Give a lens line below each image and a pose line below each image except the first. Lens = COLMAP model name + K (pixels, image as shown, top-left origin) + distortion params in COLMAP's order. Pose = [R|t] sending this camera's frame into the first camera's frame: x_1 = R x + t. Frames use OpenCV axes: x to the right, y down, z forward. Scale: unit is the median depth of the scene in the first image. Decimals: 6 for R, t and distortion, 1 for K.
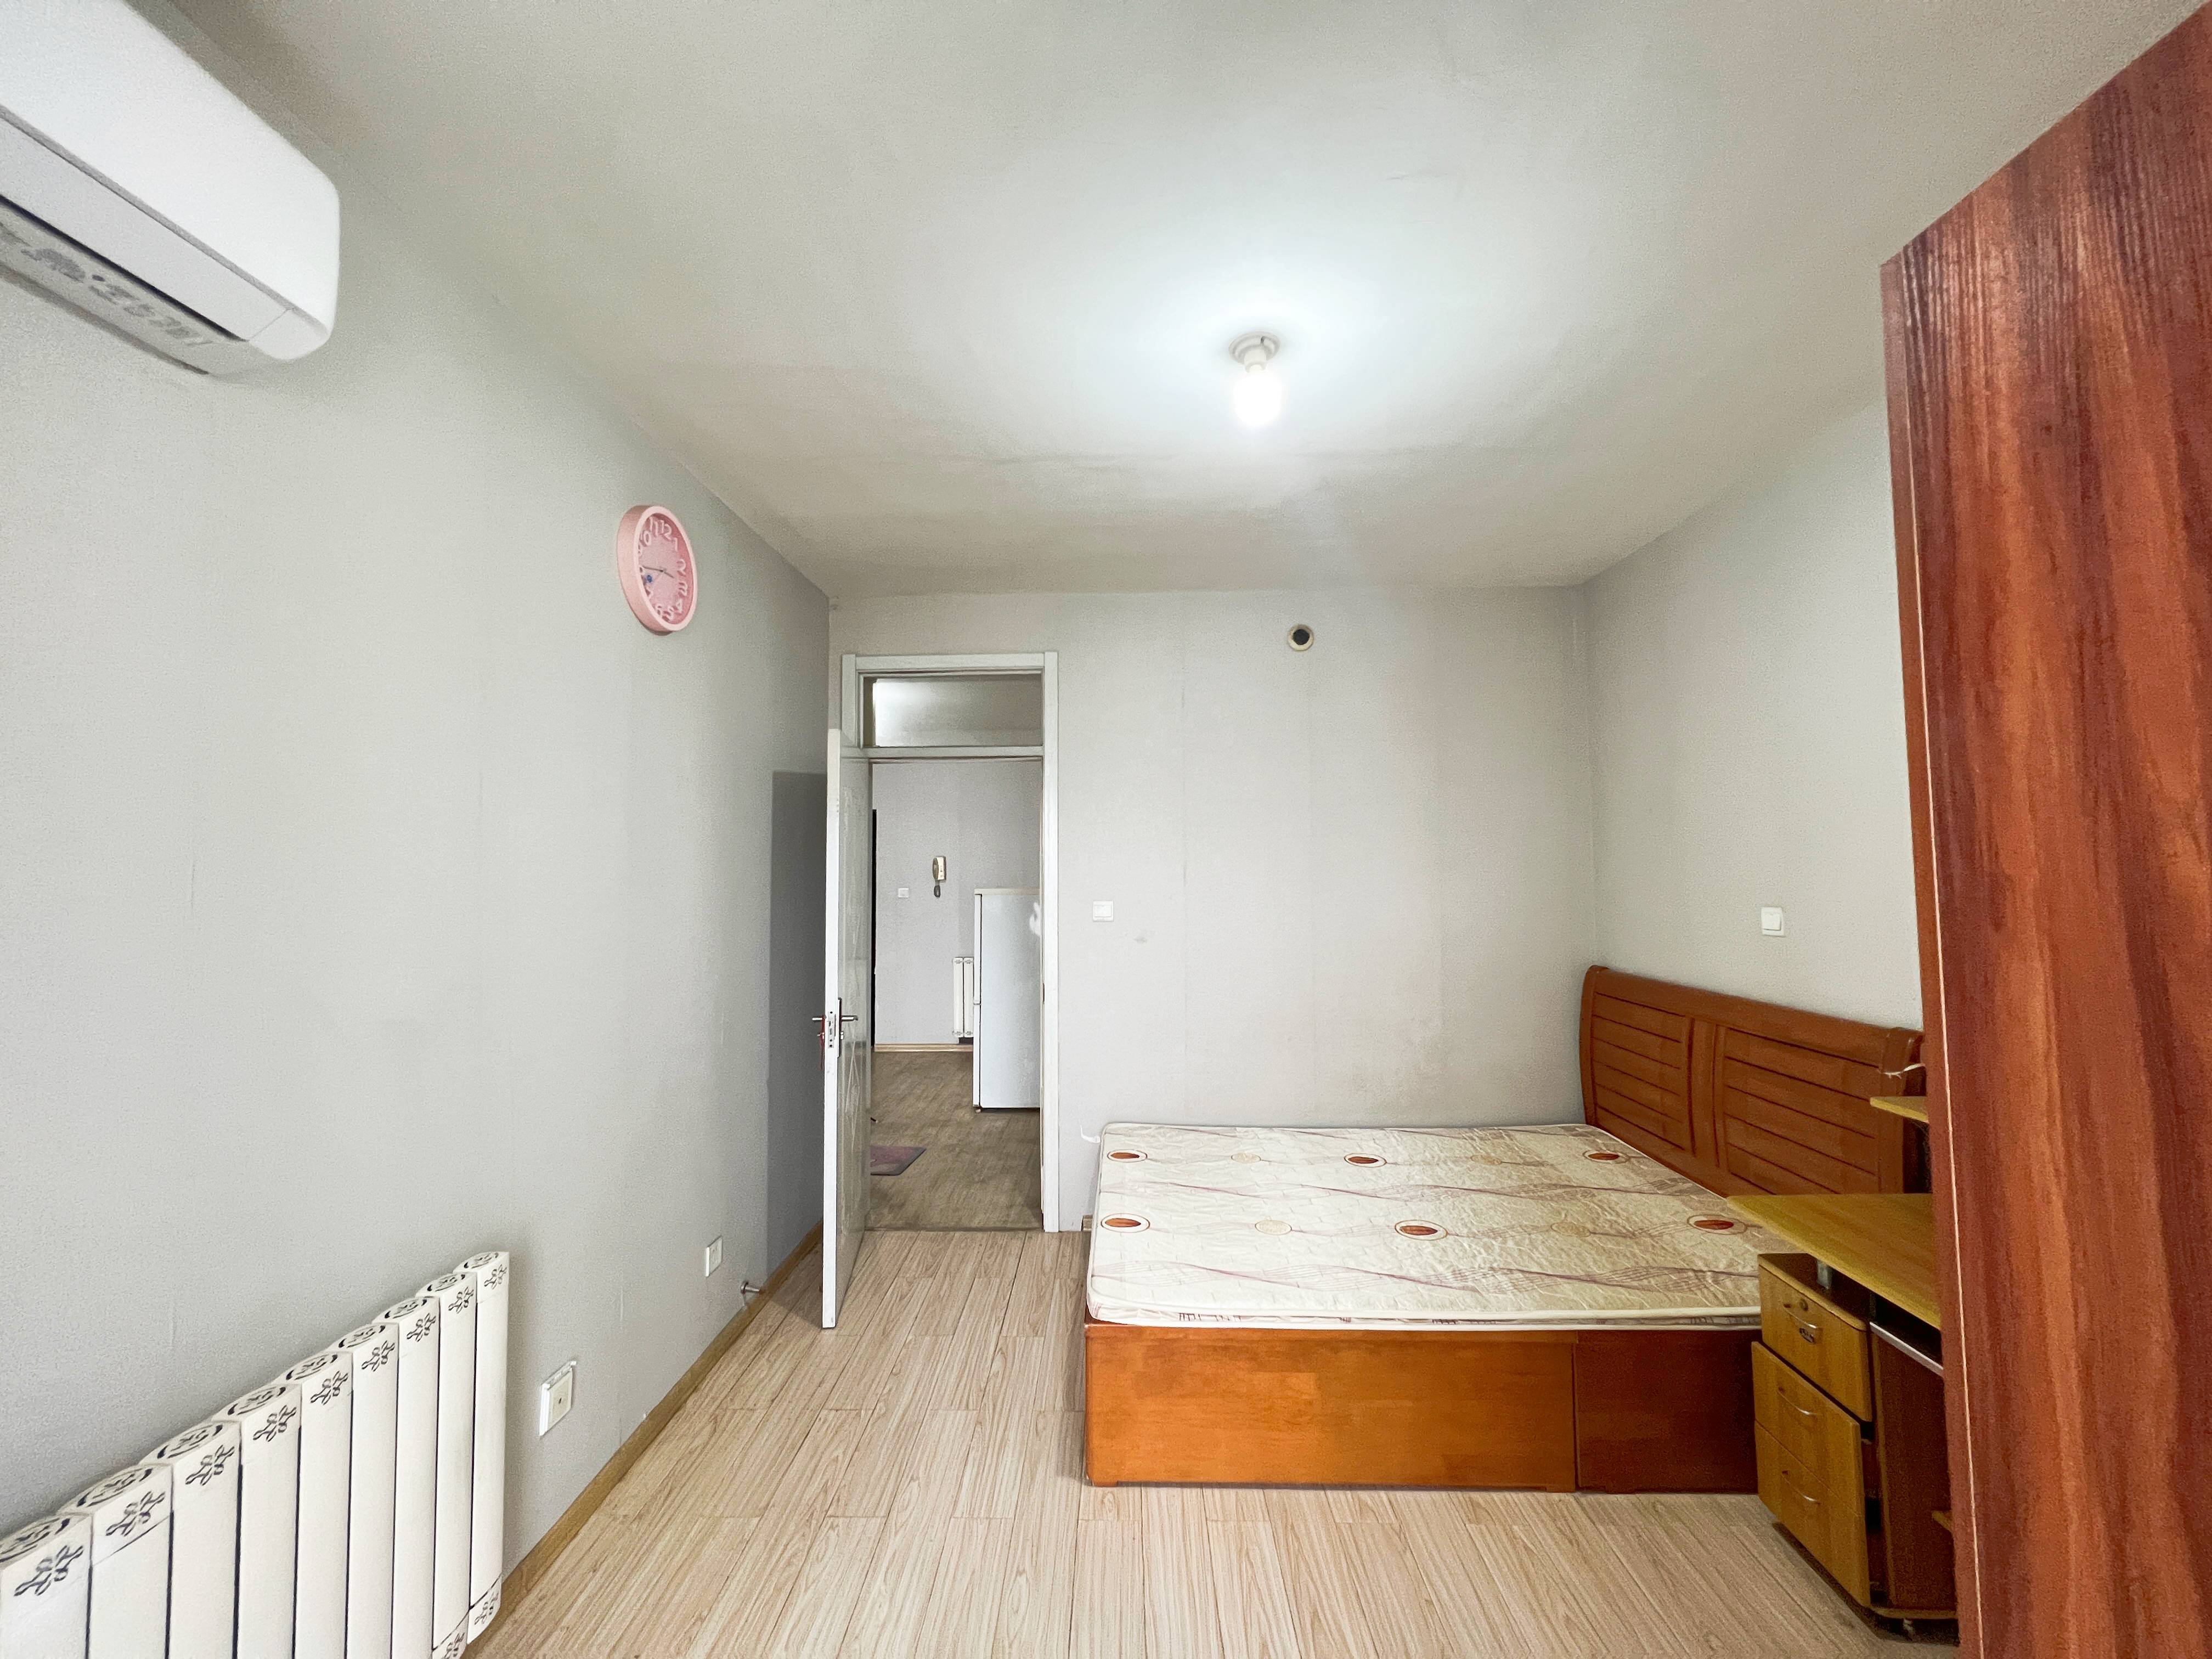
lens RADIAL K [[881.1, 0, 1112.8], [0, 881.1, 824.8], [0, 0, 1]] dist [-0.000880, 0.000573]
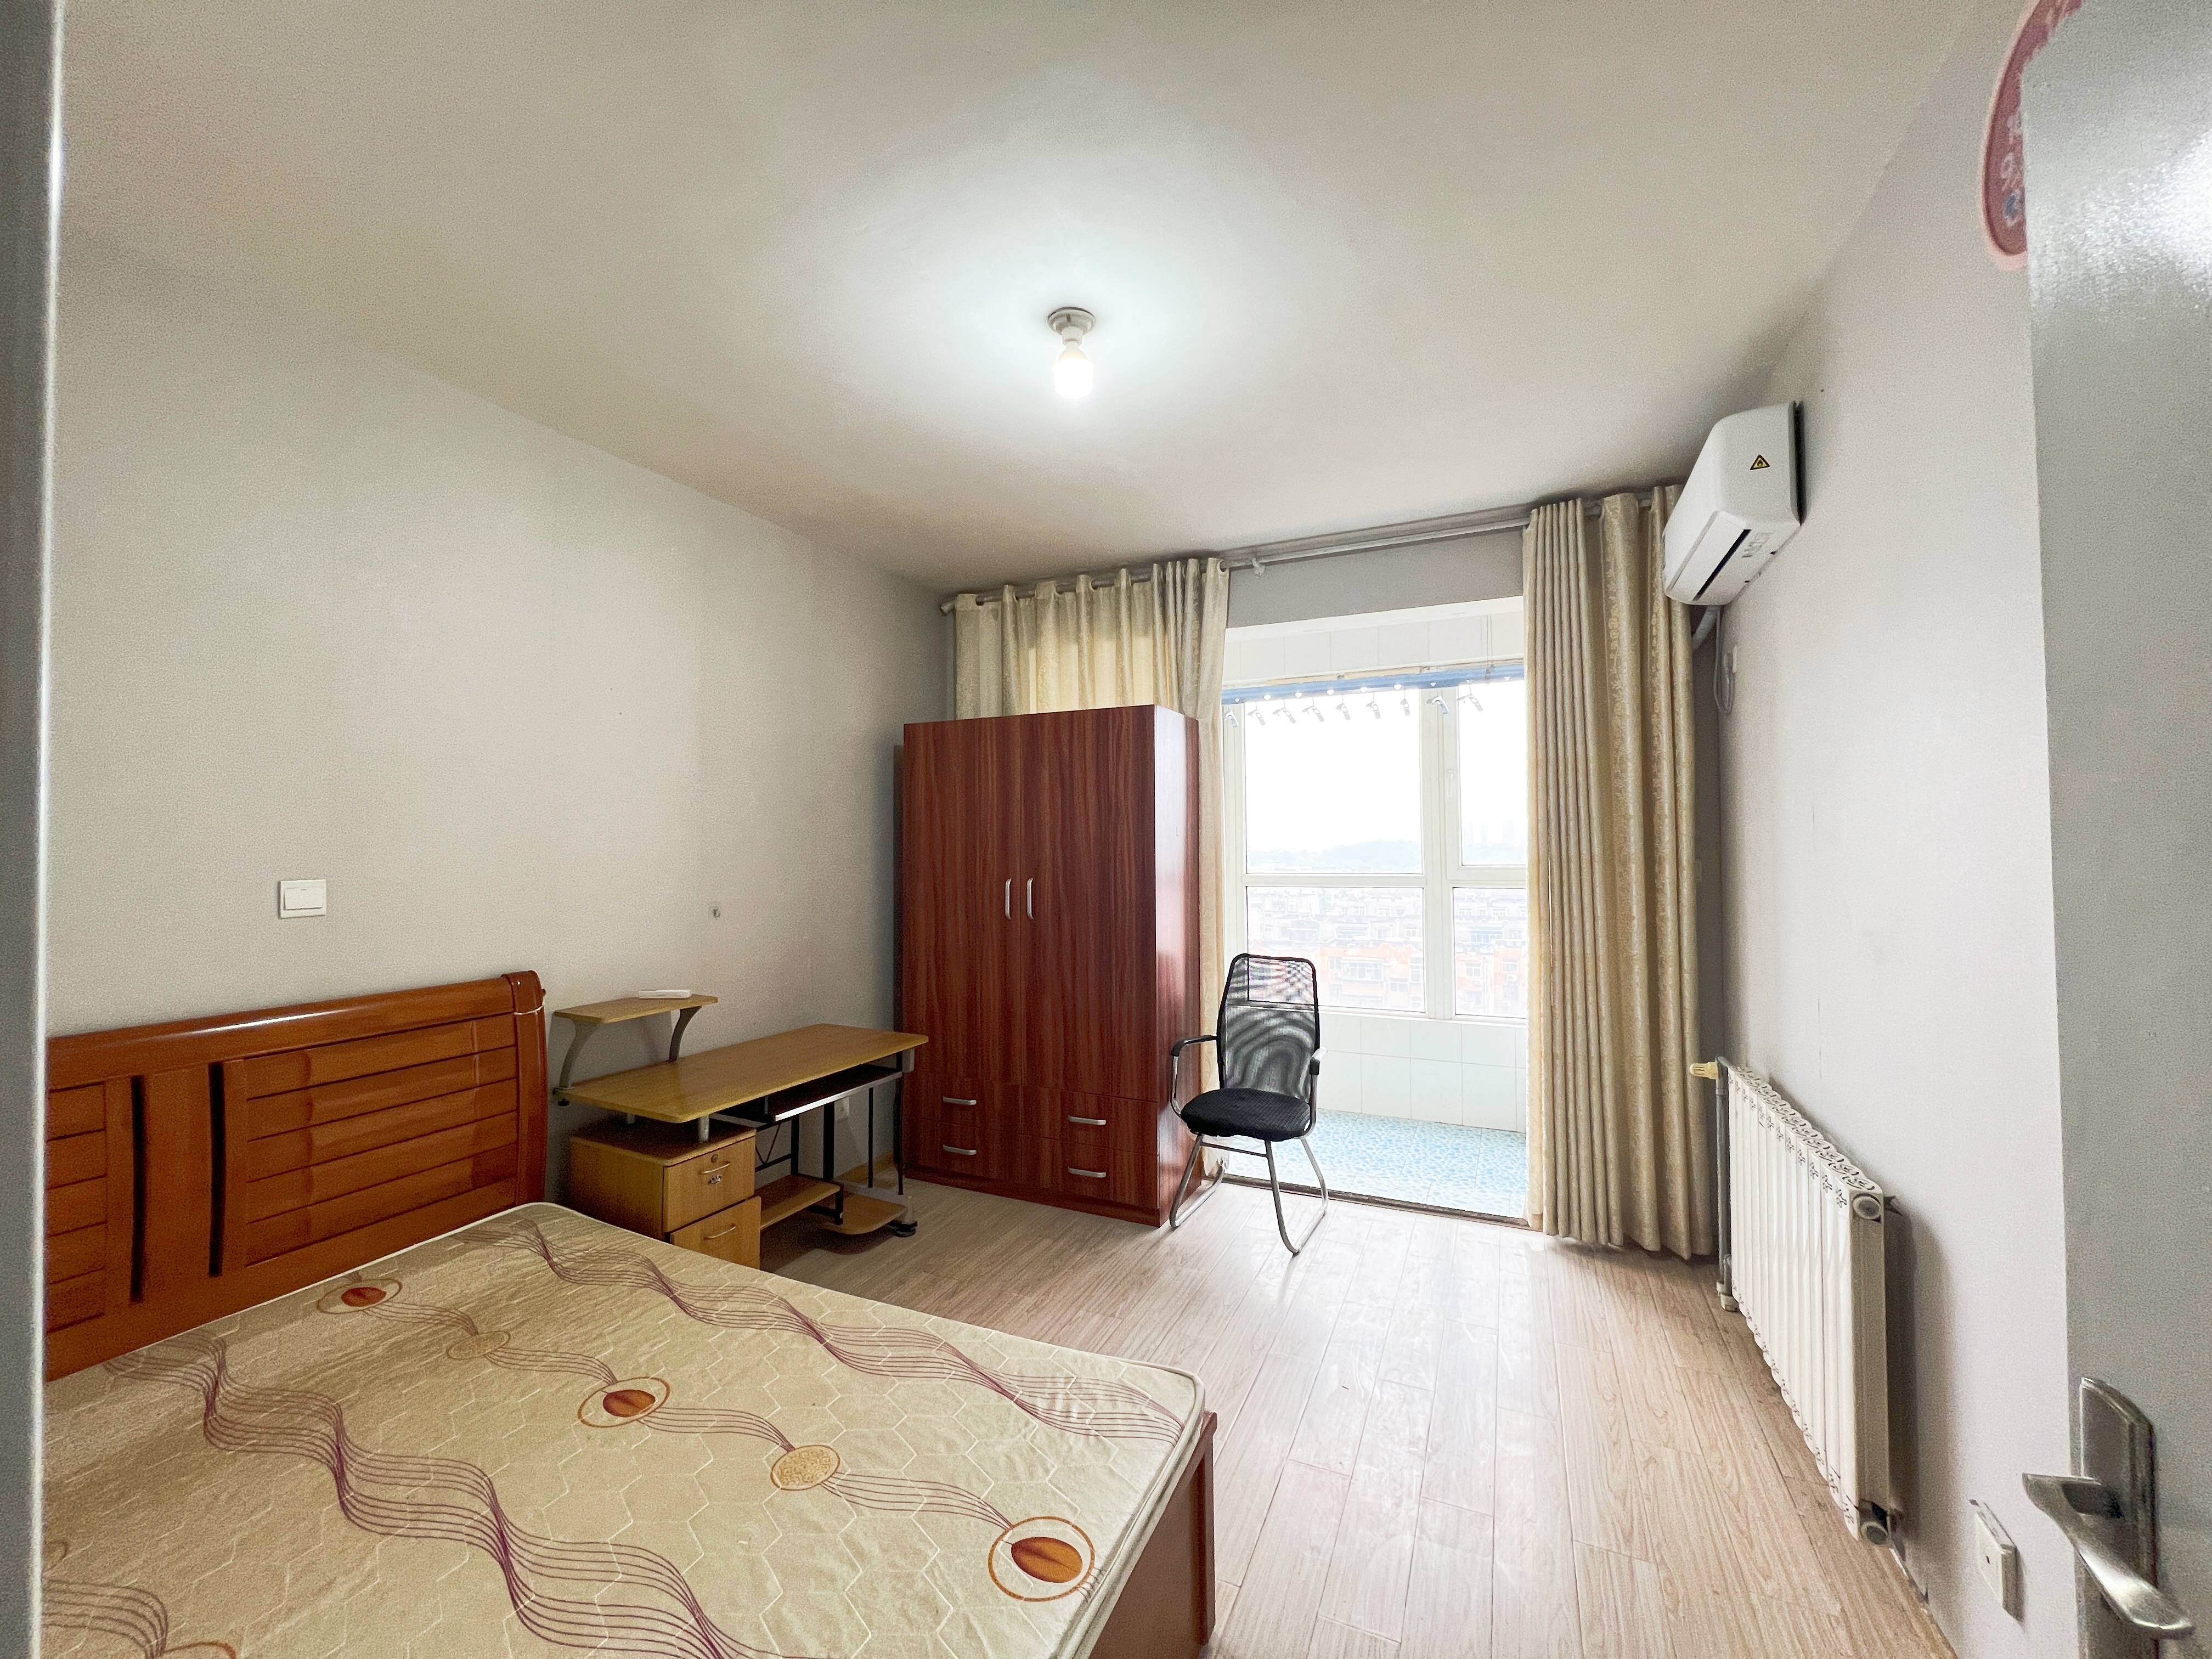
lens RADIAL K [[881.1, 0, 1115.3], [0, 881.1, 832.3], [0, 0, 1]] dist [-0.000880, 0.000573]
pose [[-0.921973, 0.014325, 0.386988, -0.217606], [-0.011099, 0.997928, -0.063382, 0.096395], [-0.387094, -0.062731, -0.919904, 1.488084]]
